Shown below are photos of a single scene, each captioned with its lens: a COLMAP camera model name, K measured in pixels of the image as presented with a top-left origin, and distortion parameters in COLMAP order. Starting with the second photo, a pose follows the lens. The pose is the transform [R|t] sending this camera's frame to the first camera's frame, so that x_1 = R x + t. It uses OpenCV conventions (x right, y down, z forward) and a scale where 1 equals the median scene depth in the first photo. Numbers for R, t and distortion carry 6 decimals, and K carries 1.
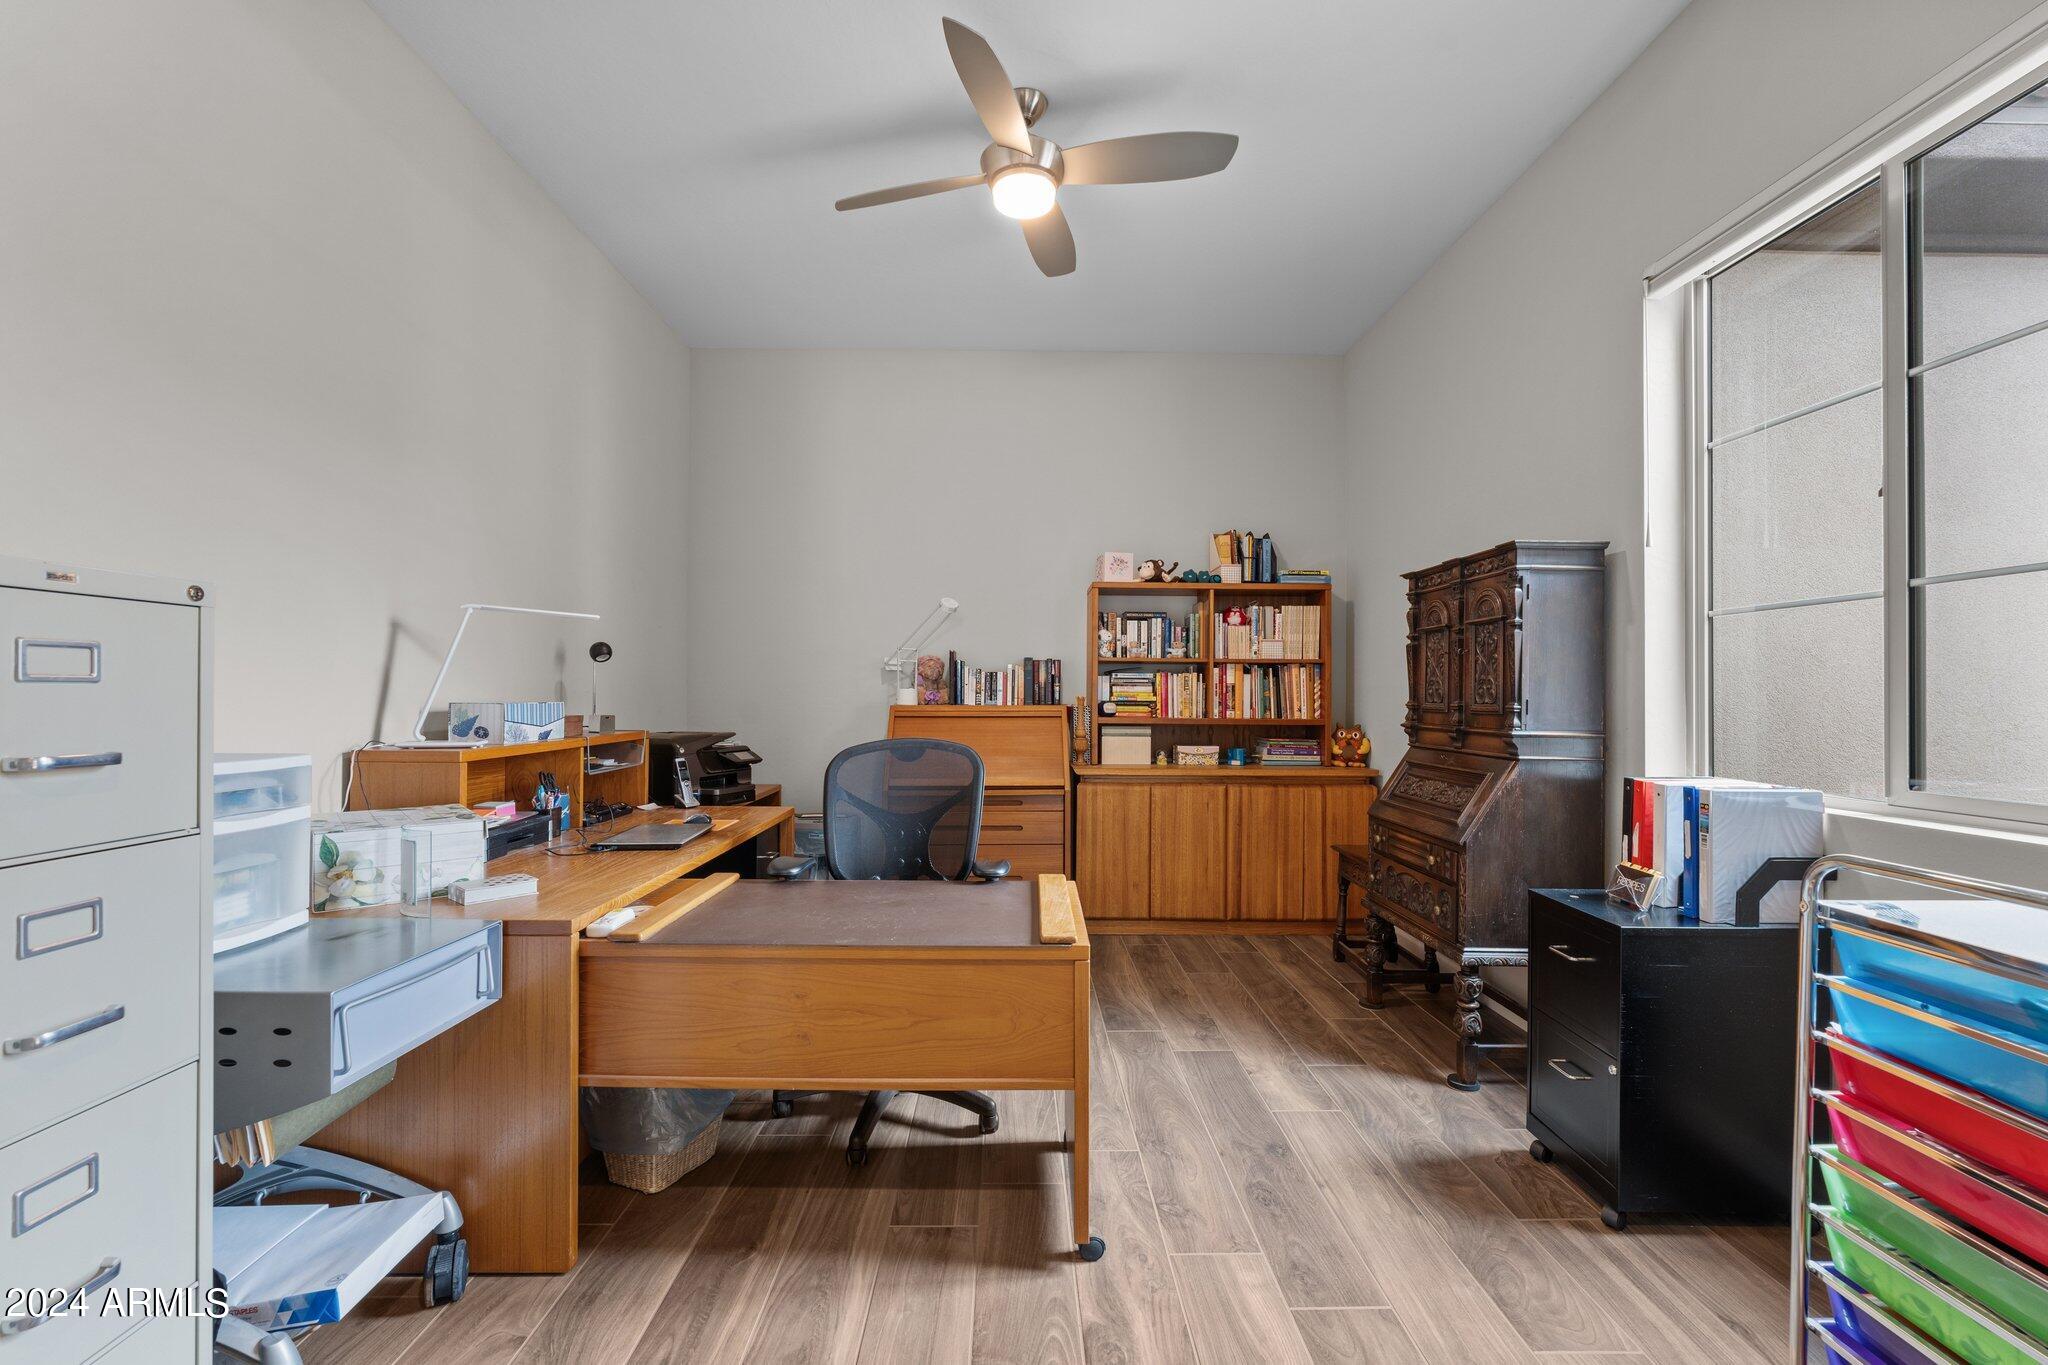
lens RADIAL K [[875.0, 0, 1022.5], [0, 875.0, 689.0], [0, 0, 1]] dist [-0.004943, -0.000544]
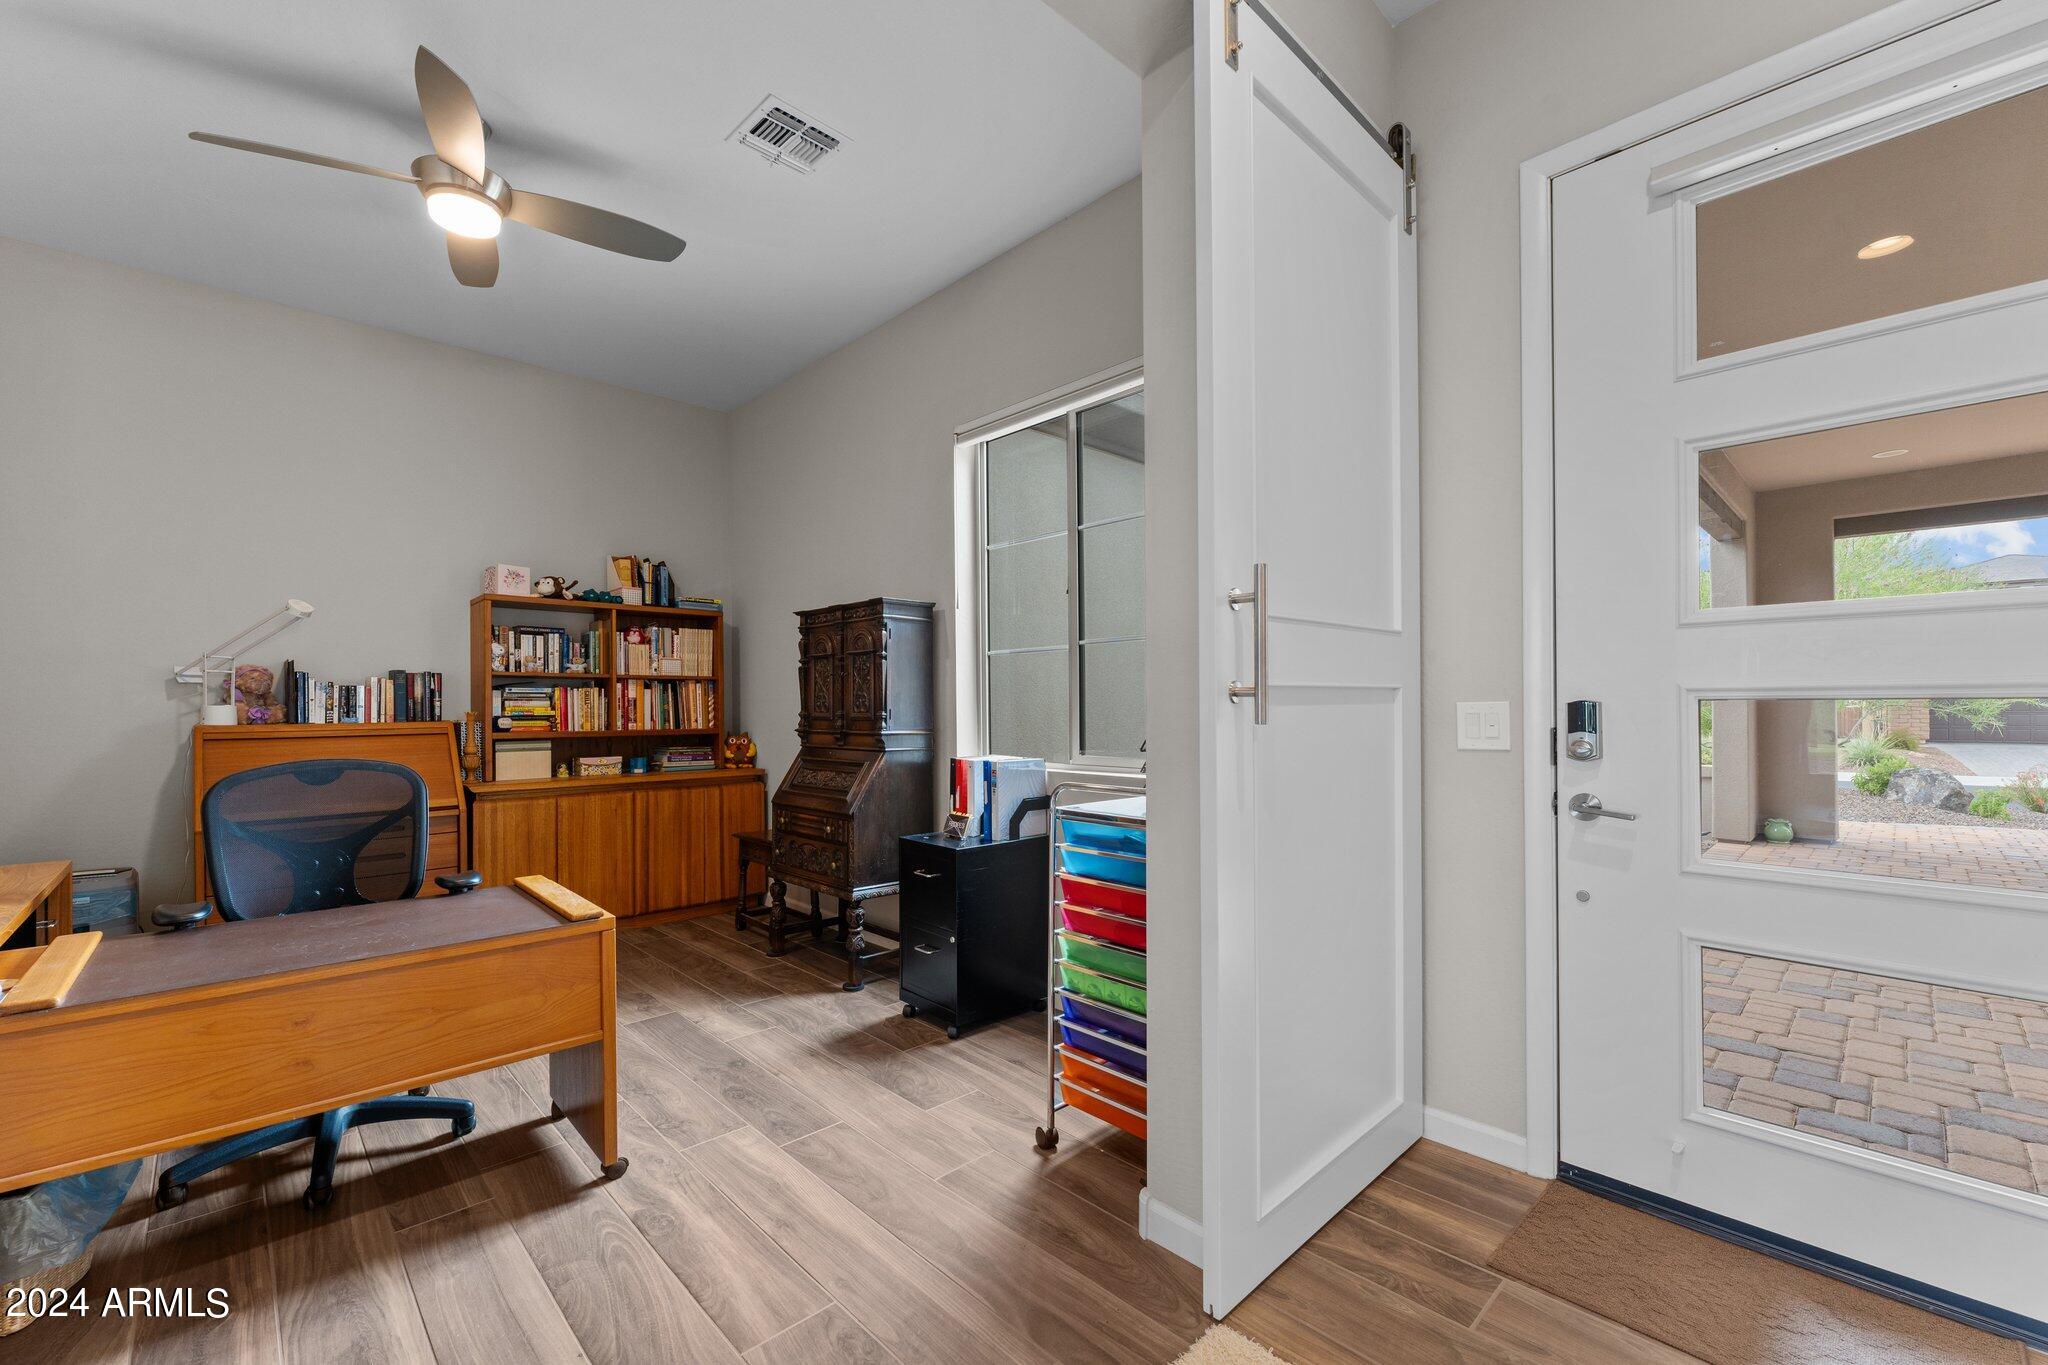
lens RADIAL K [[829.3, 0, 1050.0], [0, 829.3, 697.9], [0, 0, 1]] dist [-0.000463, 0.000089]
pose [[0.713198, -0.003455, 0.700955, -0.181320], [0.006027, 0.999981, -0.001203, -0.002758], [-0.700937, 0.005082, 0.713205, -0.148121]]
